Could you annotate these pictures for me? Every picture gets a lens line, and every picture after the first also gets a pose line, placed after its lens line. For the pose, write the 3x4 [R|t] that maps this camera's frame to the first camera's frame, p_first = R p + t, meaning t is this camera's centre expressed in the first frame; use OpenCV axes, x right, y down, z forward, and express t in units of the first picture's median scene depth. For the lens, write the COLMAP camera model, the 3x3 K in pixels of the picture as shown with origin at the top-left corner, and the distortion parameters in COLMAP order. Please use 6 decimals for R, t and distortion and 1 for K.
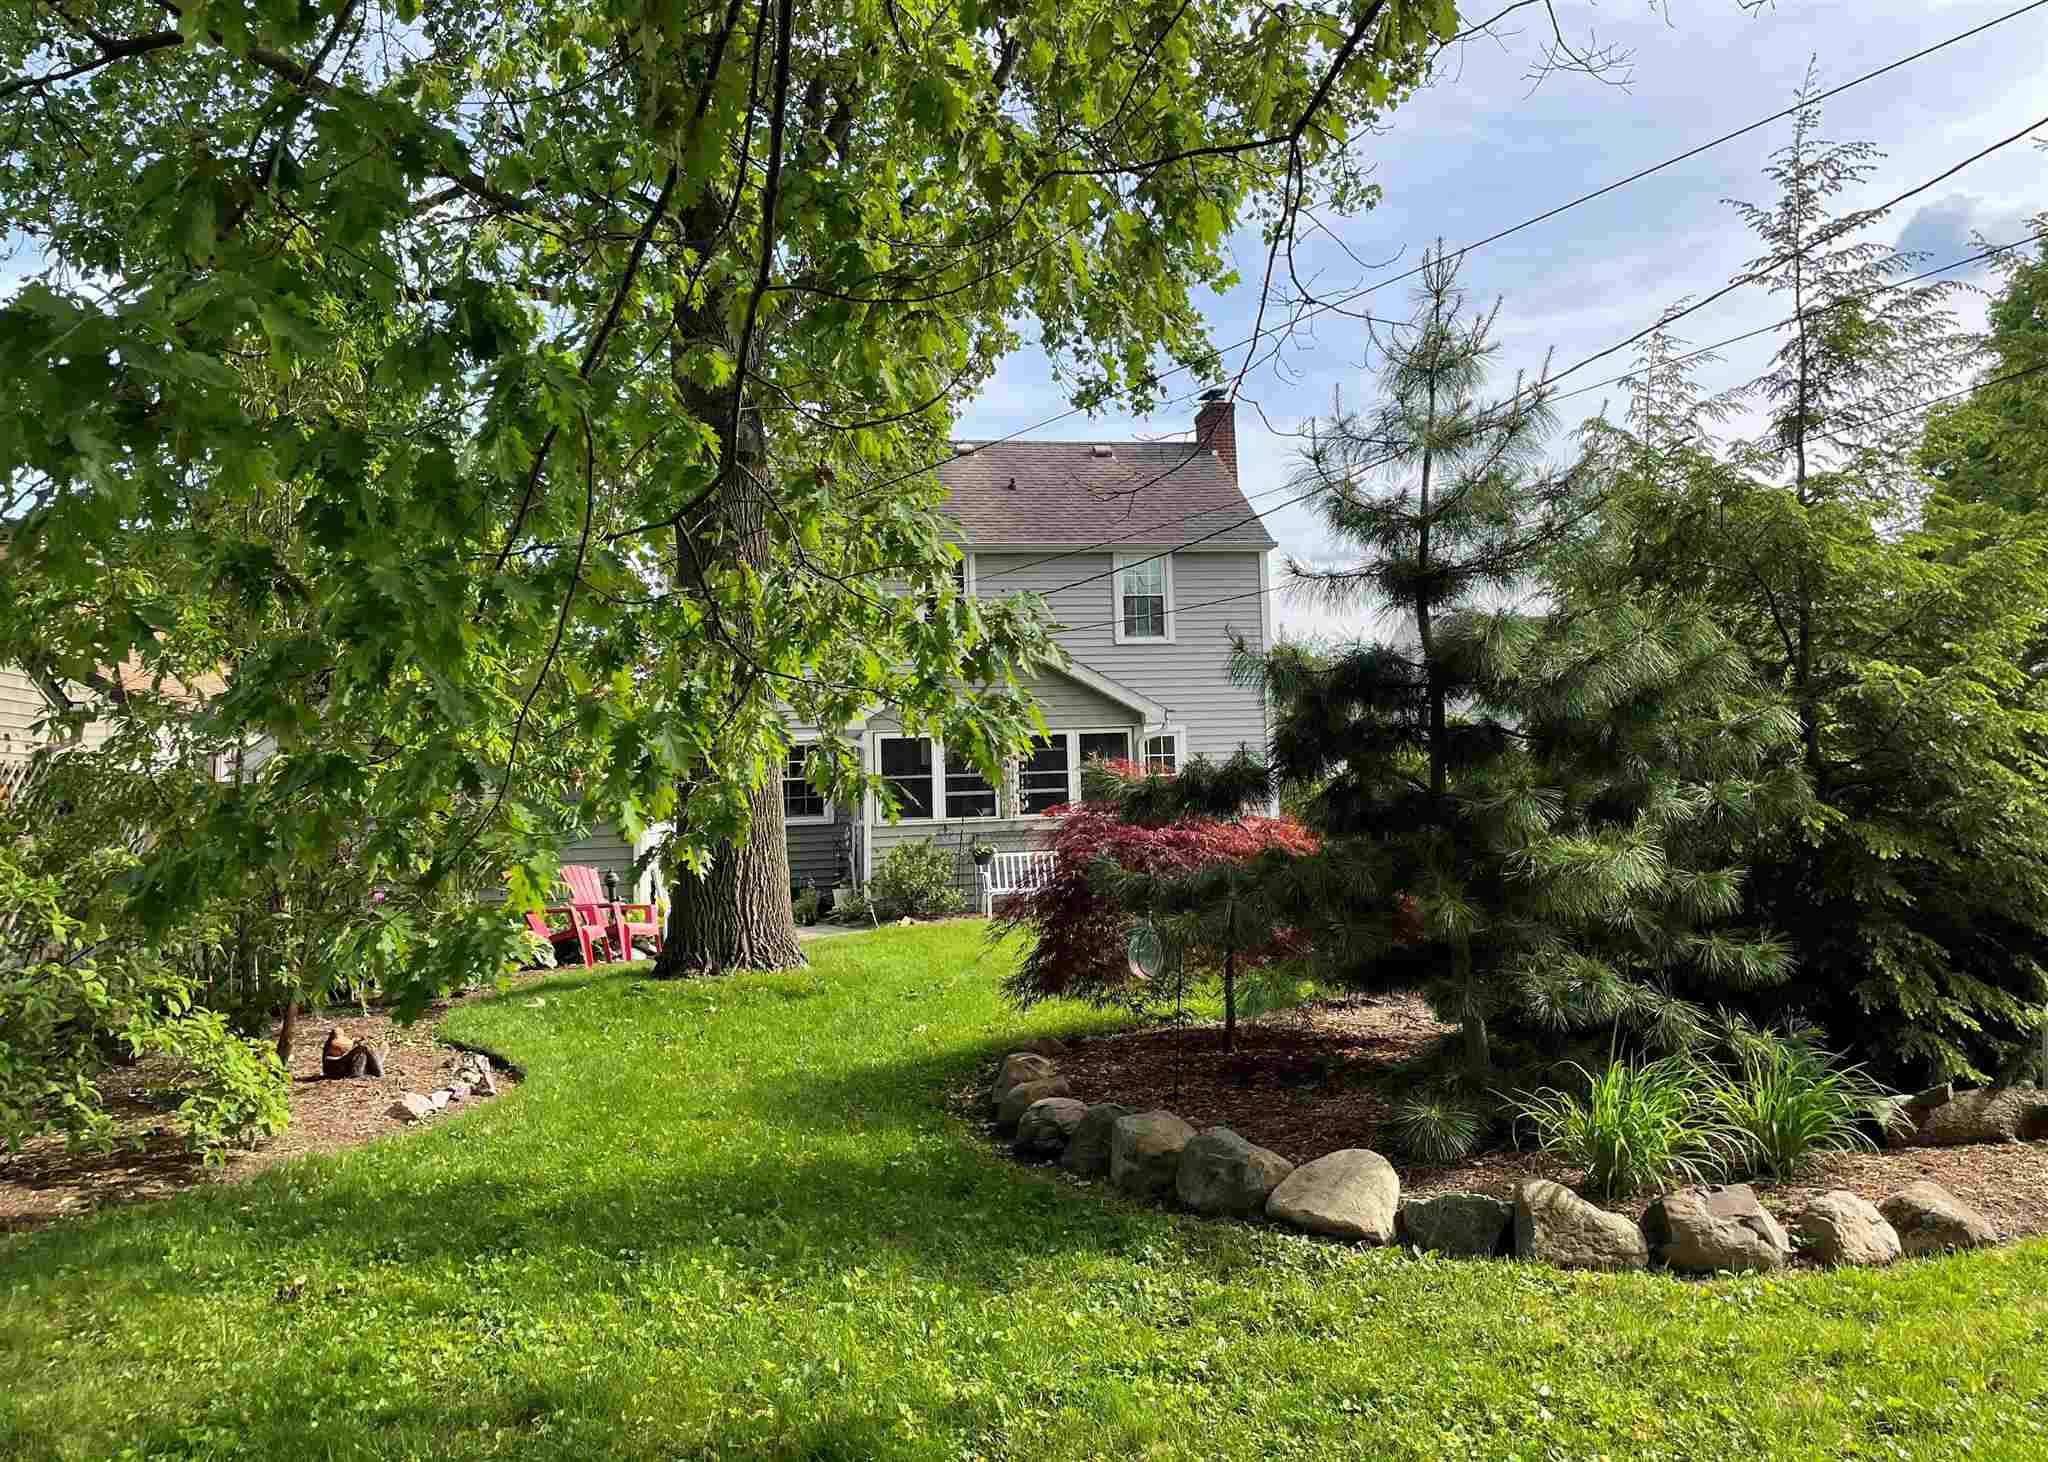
lens RADIAL K [[1542.4, 0, 1026.3], [0, 1542.4, 732.0], [0, 0, 1]] dist [0.002668, -0.000771]
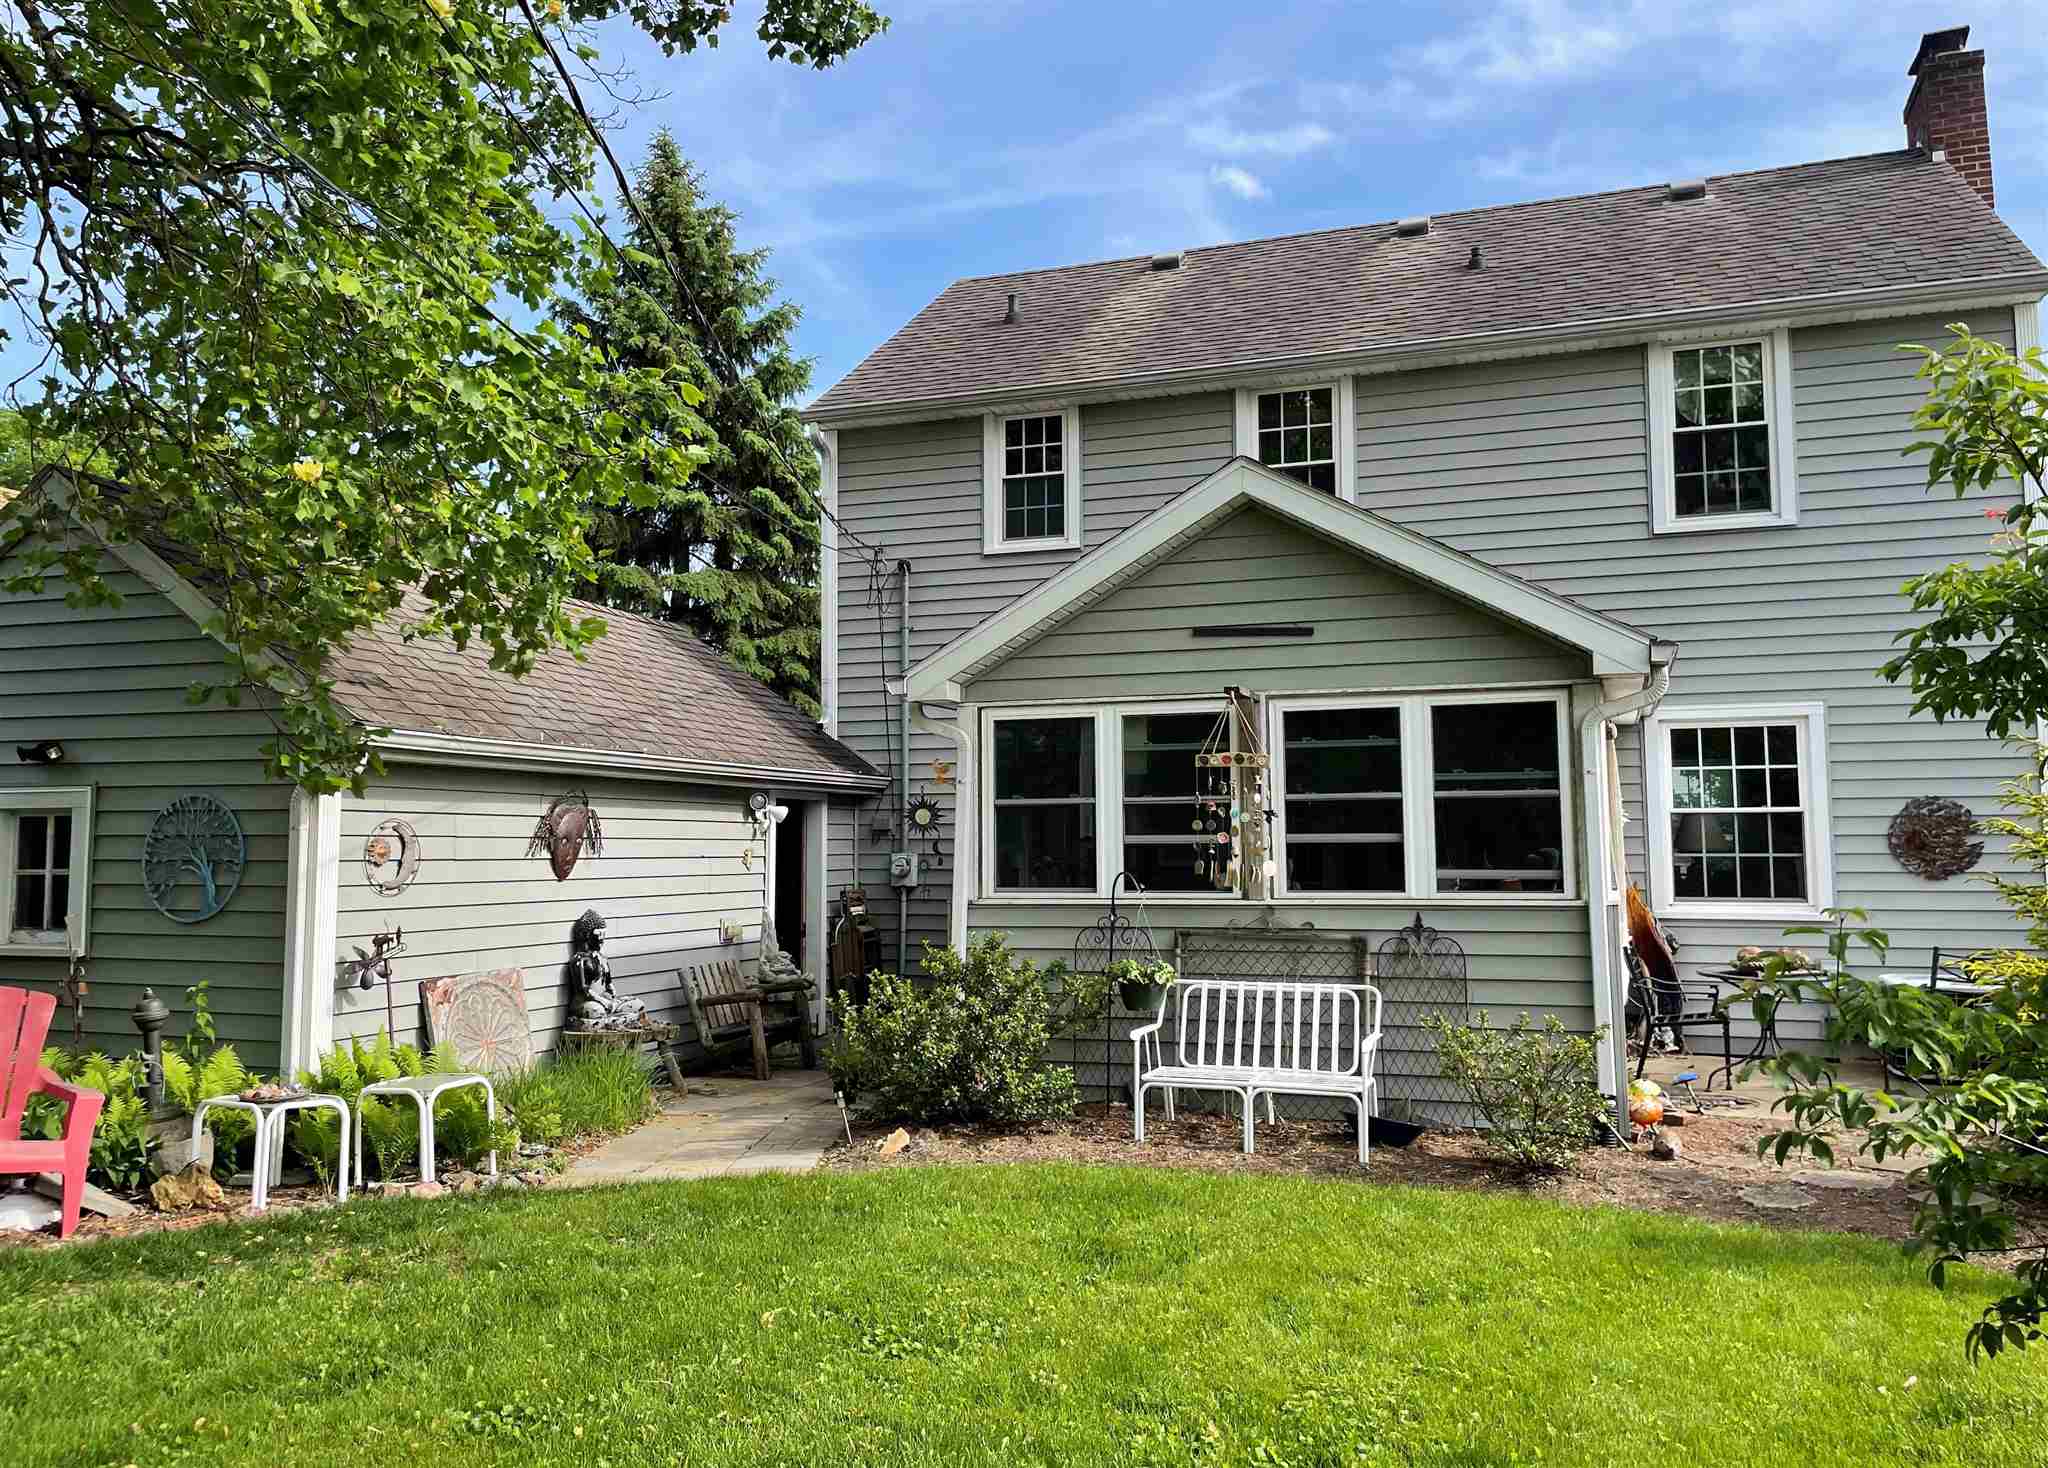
lens RADIAL K [[1542.4, 0, 1022.1], [0, 1542.4, 729.0], [0, 0, 1]] dist [0.002668, -0.000771]
pose [[0.873635, -0.006241, -0.486542, 0.142198], [-0.004726, 0.999762, -0.021310, 0.017240], [0.486559, 0.020917, 0.873397, 0.584926]]
